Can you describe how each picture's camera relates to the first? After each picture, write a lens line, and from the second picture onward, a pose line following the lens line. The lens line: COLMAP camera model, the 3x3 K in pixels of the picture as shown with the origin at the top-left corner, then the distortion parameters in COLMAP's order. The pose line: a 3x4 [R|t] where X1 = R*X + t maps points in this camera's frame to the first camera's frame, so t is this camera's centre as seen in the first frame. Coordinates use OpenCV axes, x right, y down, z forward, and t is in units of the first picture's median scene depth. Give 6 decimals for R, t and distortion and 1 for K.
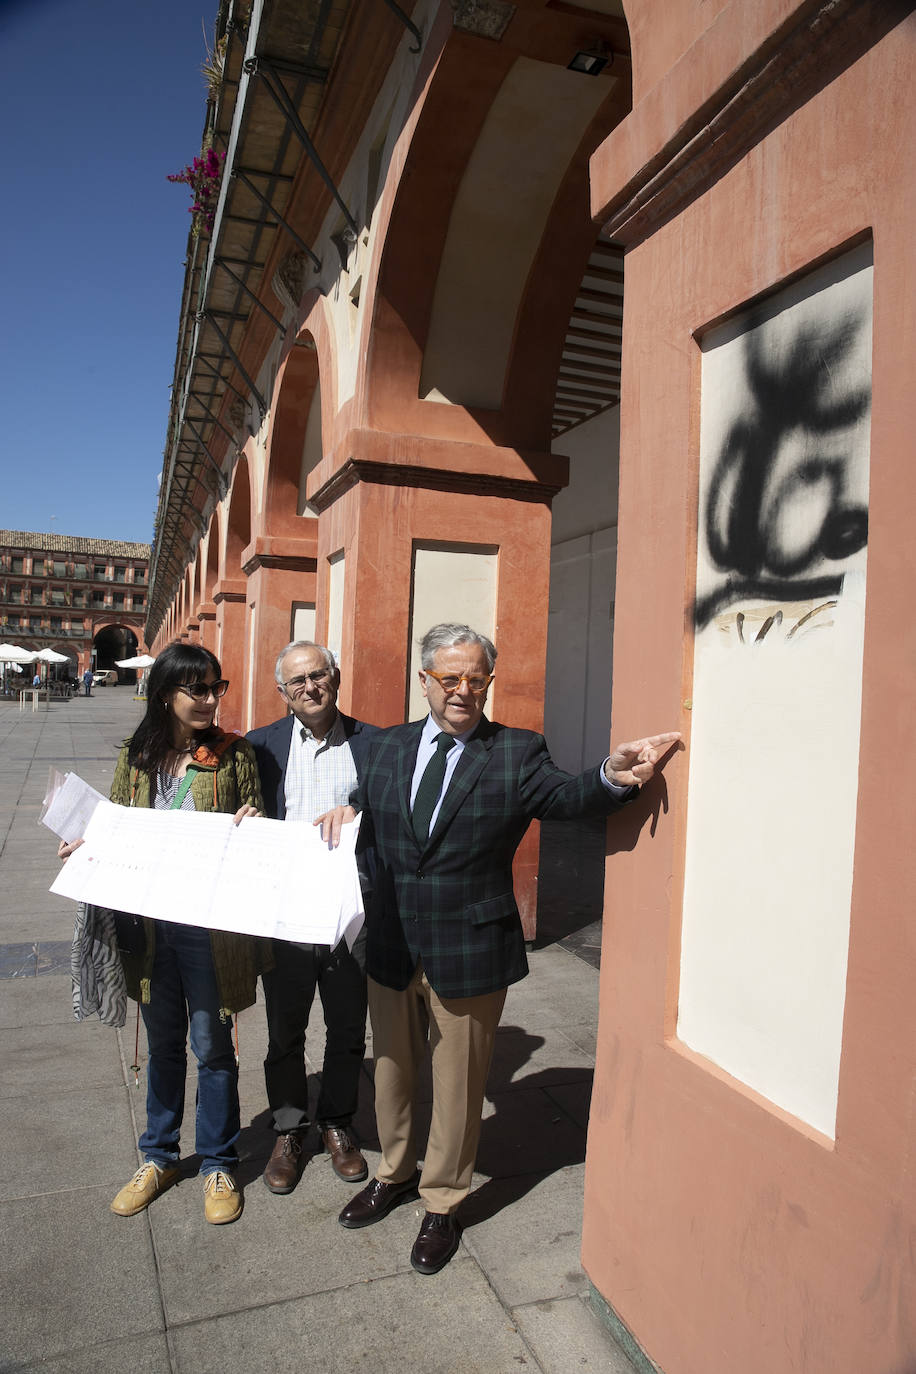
lens RADIAL K [[925.2, 0, 458.0], [0, 925.2, 687.0], [0, 0, 1]] dist [-0.129568, 0.092603]
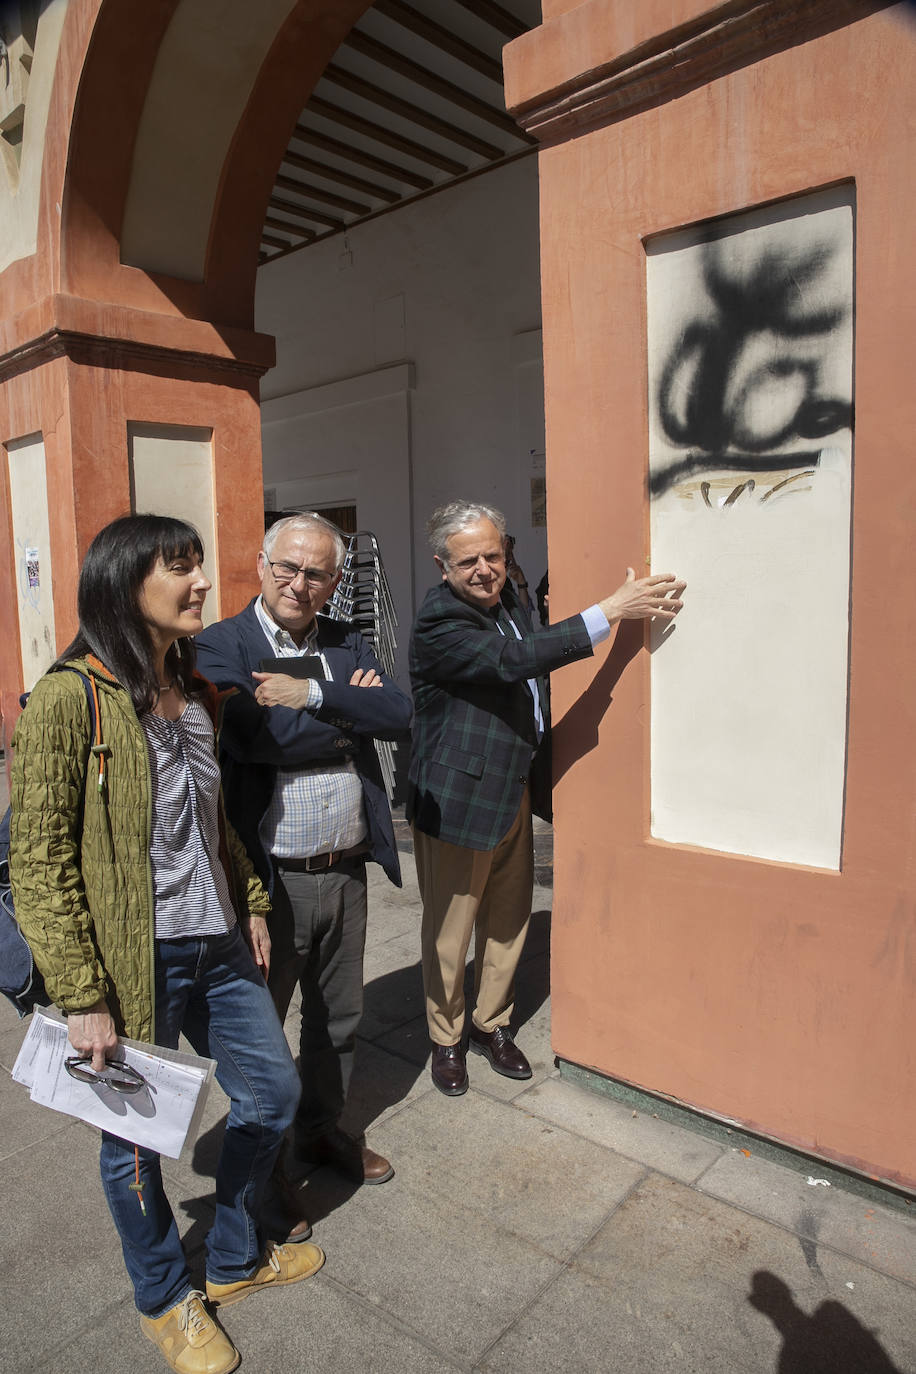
lens RADIAL K [[925.2, 0, 458.0], [0, 925.2, 687.0], [0, 0, 1]] dist [-0.129568, 0.092603]
pose [[0.875362, -0.116781, 0.469152, -0.217174], [0.060285, 0.989180, 0.133746, 0.002555], [-0.479695, -0.088793, 0.872931, 0.025705]]
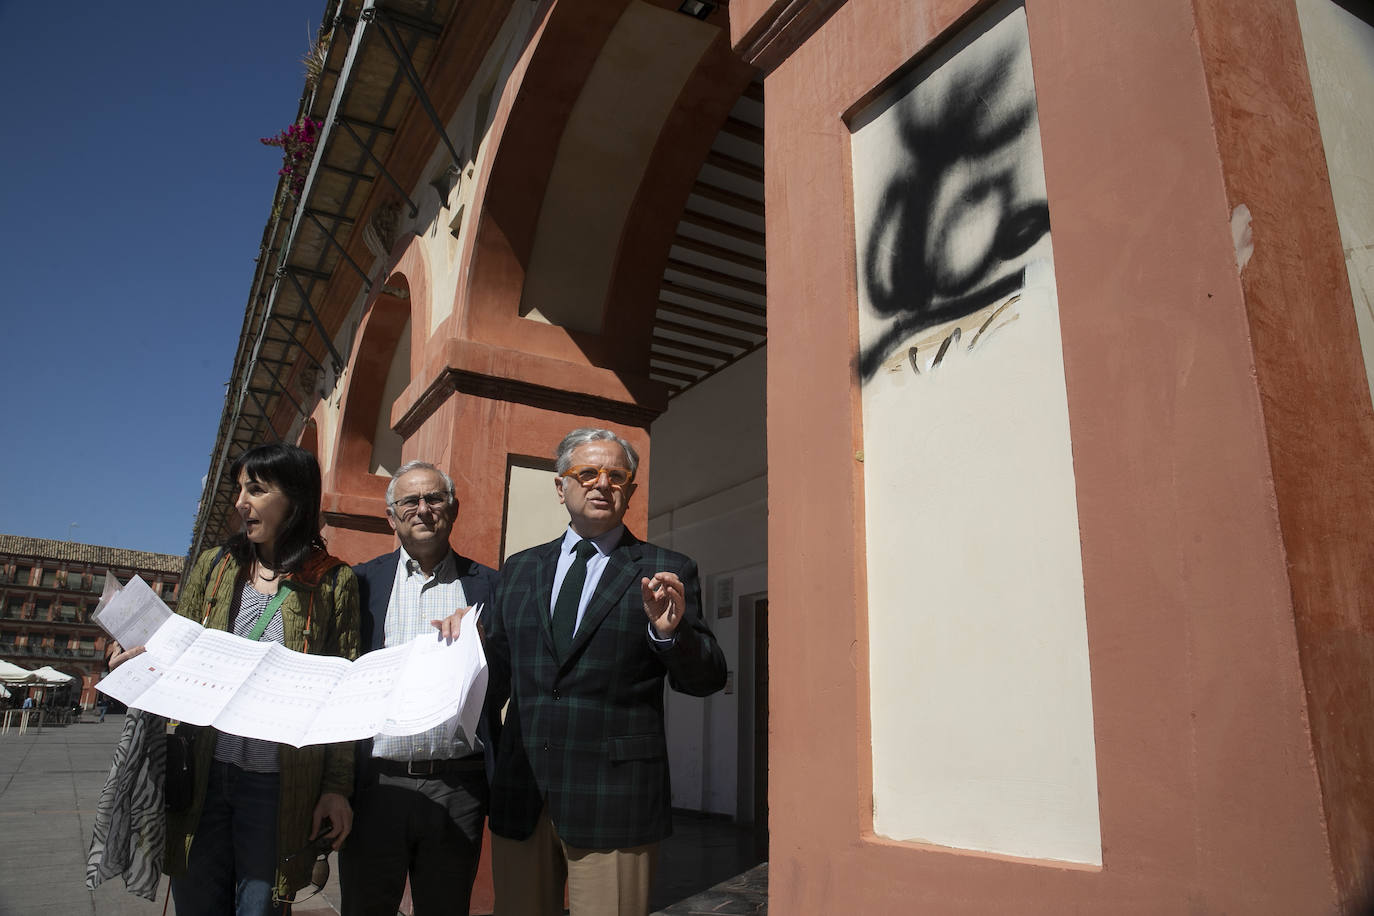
lens RADIAL K [[946.3, 0, 686.3], [0, 946.3, 461.2], [0, 0, 1]] dist [-0.125242, 0.091900]
pose [[0.984296, 0.029436, 0.174055, -0.037553], [0.018306, 0.963662, -0.266495, 0.111500], [-0.175575, 0.265496, 0.947990, 0.045028]]
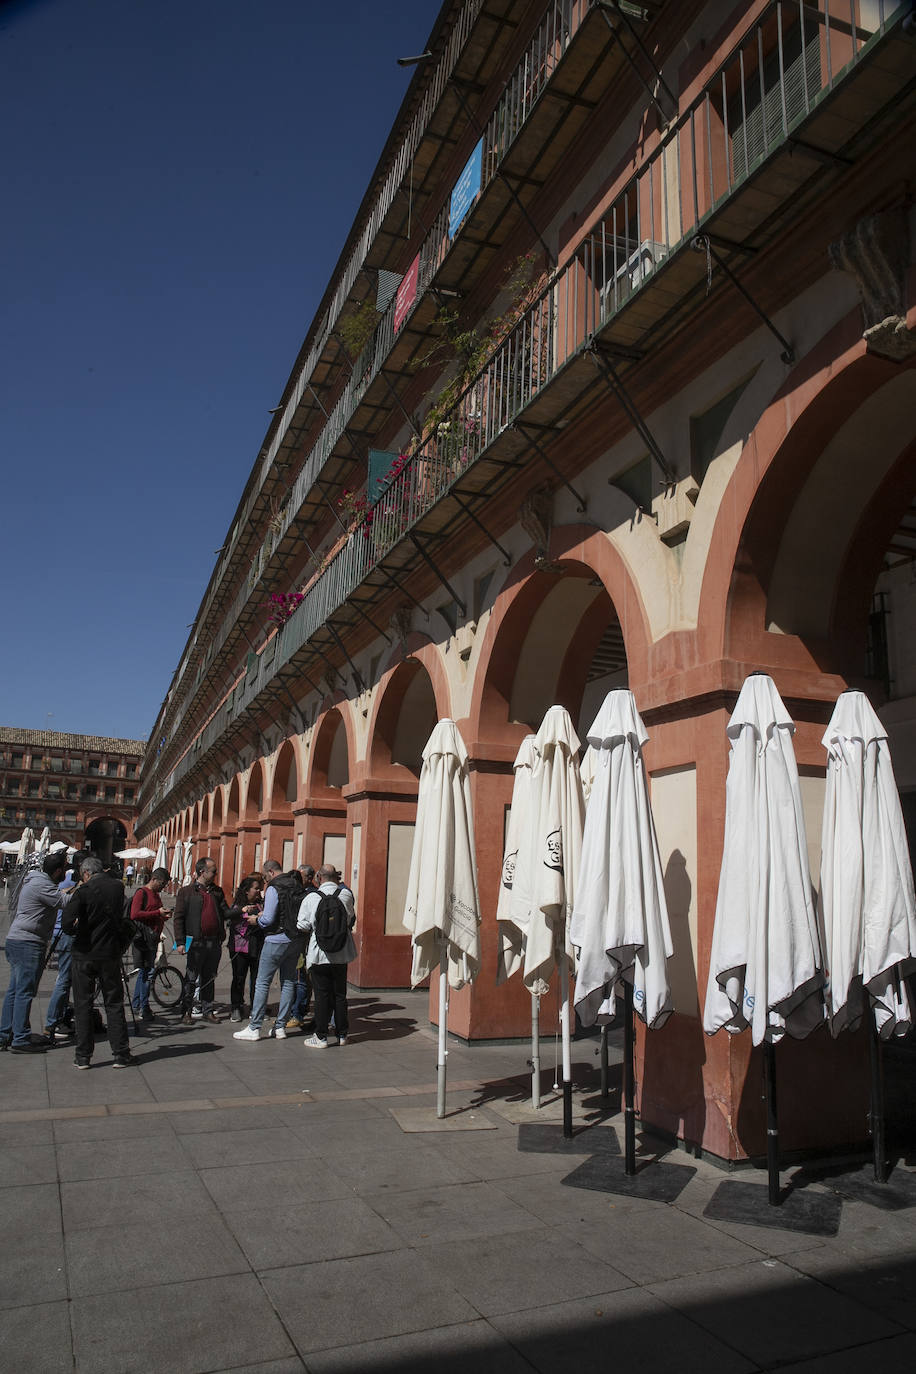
lens RADIAL K [[954.4, 0, 446.5], [0, 954.4, 687.6], [0, 0, 1]] dist [-0.130926, 0.111103]
pose [[0.999895, -0.004943, 0.013591, 0.076708], [0.007494, 0.980855, -0.194593, -0.009649], [-0.012369, 0.194674, 0.980790, -1.654079]]
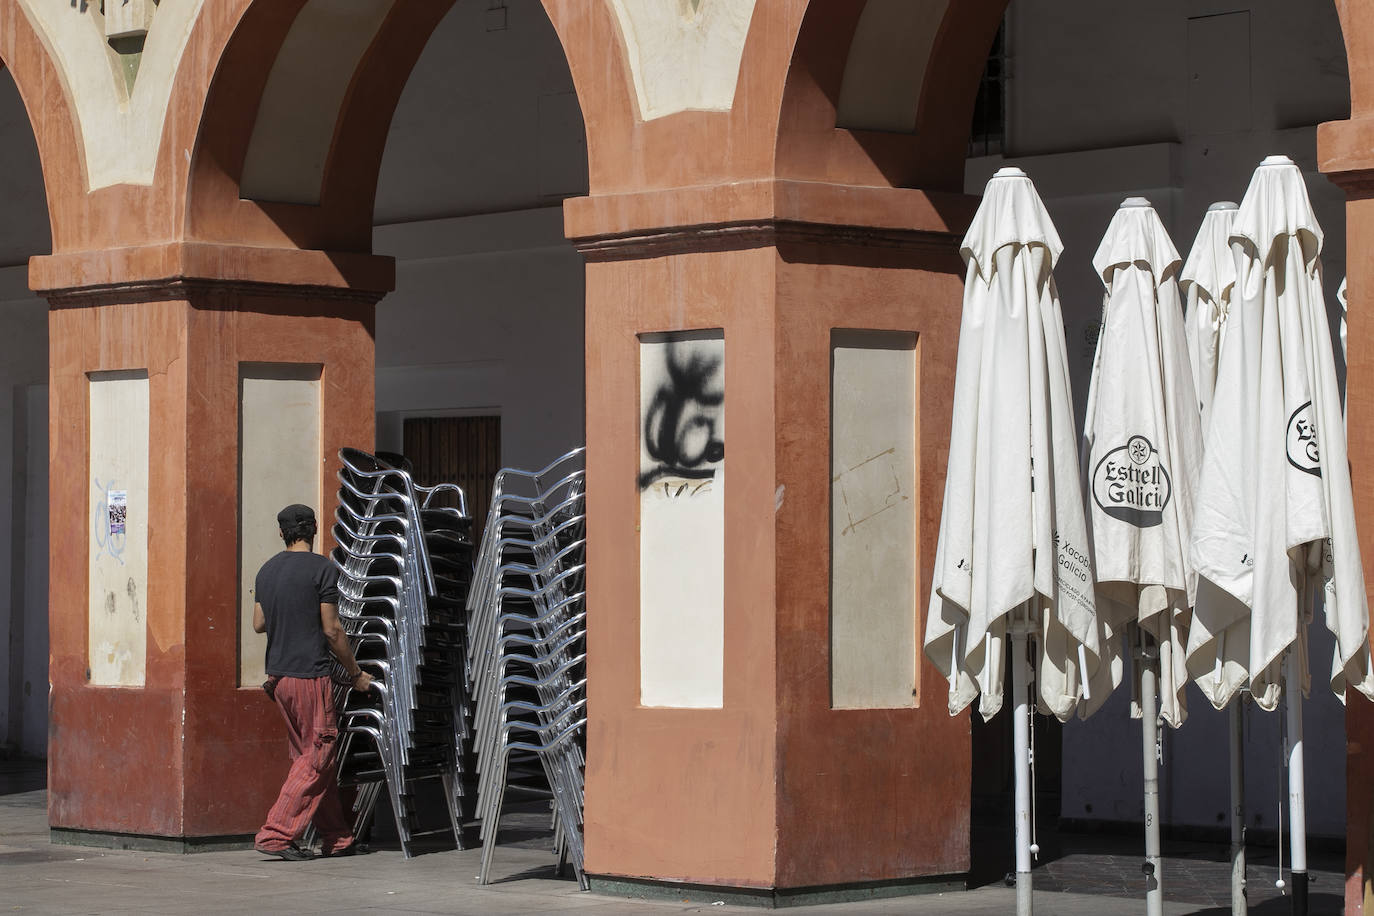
lens RADIAL K [[4171.3, 0, 687.0], [0, 4171.3, 458.0], [0, 0, 1]] dist [-0.012549, 0.685574]
pose [[0.915108, -0.028500, 0.402199, -1.265669], [0.035738, 0.999306, -0.010503, -0.013449], [-0.401621, 0.023985, 0.915492, -2.815335]]
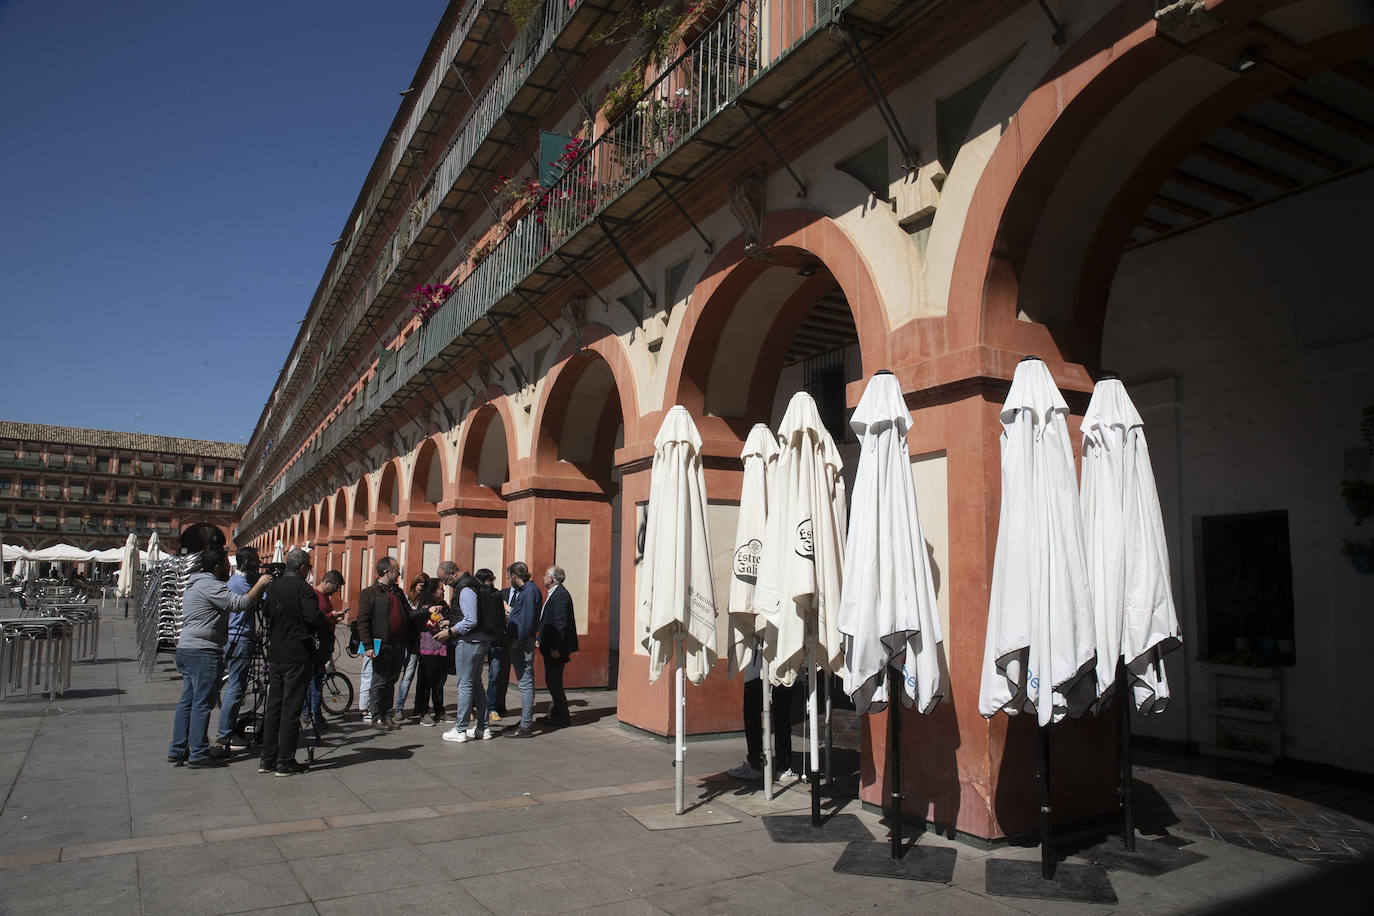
lens RADIAL K [[954.4, 0, 675.8], [0, 954.4, 453.6], [0, 0, 1]] dist [-0.130926, 0.111103]
pose [[0.989318, -0.004117, 0.145716, -0.102123], [0.023143, 0.991359, -0.129118, 0.002896], [-0.143925, 0.131111, 0.980865, -1.582954]]
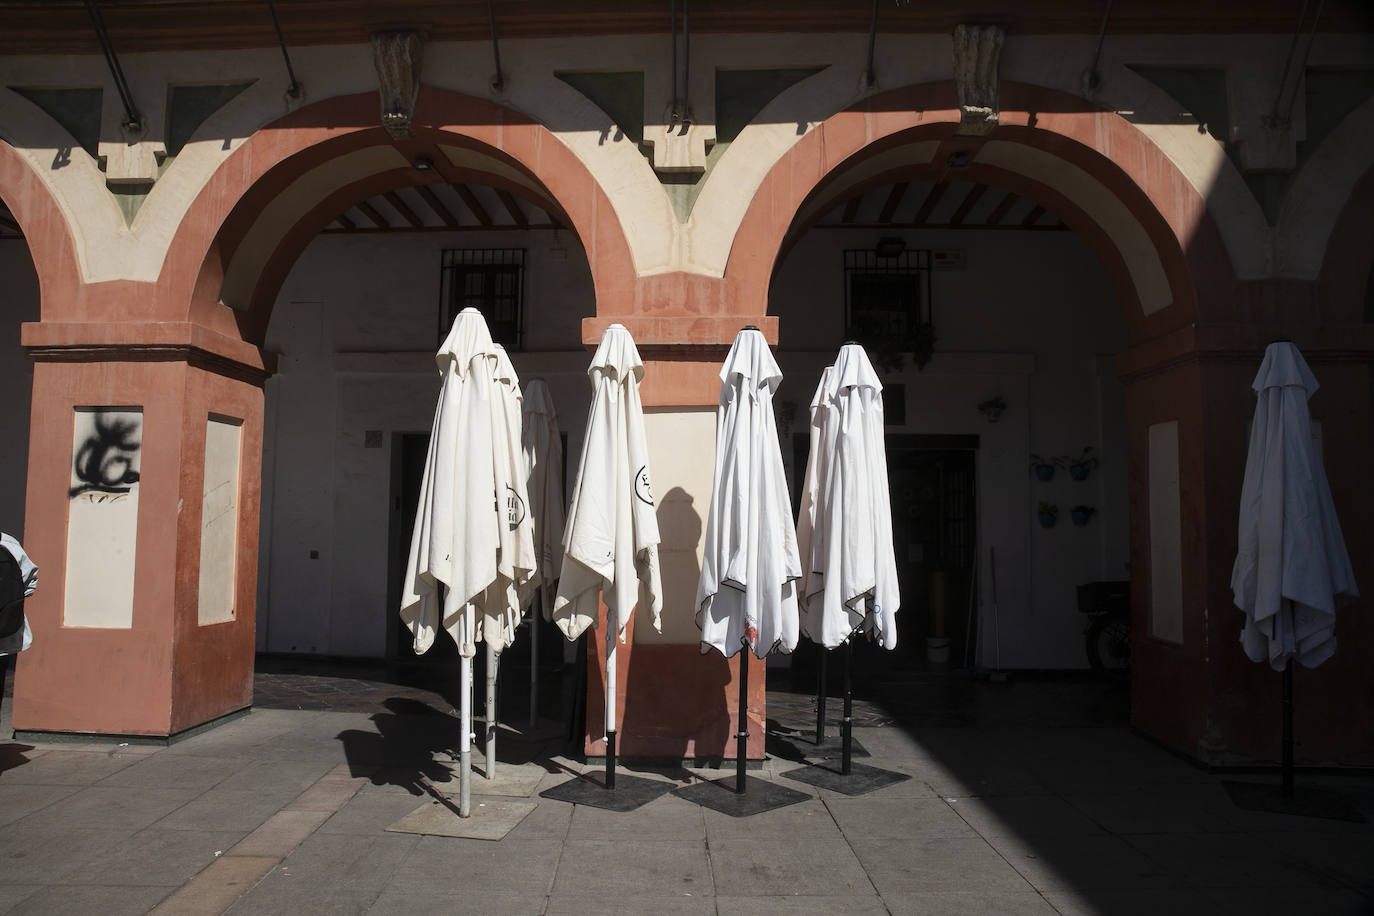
lens RADIAL K [[946.3, 0, 686.3], [0, 946.3, 461.2], [0, 0, 1]] dist [-0.125242, 0.091900]
pose [[0.371155, 0.034815, 0.927918, -0.770995], [0.001452, 0.999274, -0.038073, -0.026471], [-0.928570, 0.015479, 0.370835, -0.889536]]
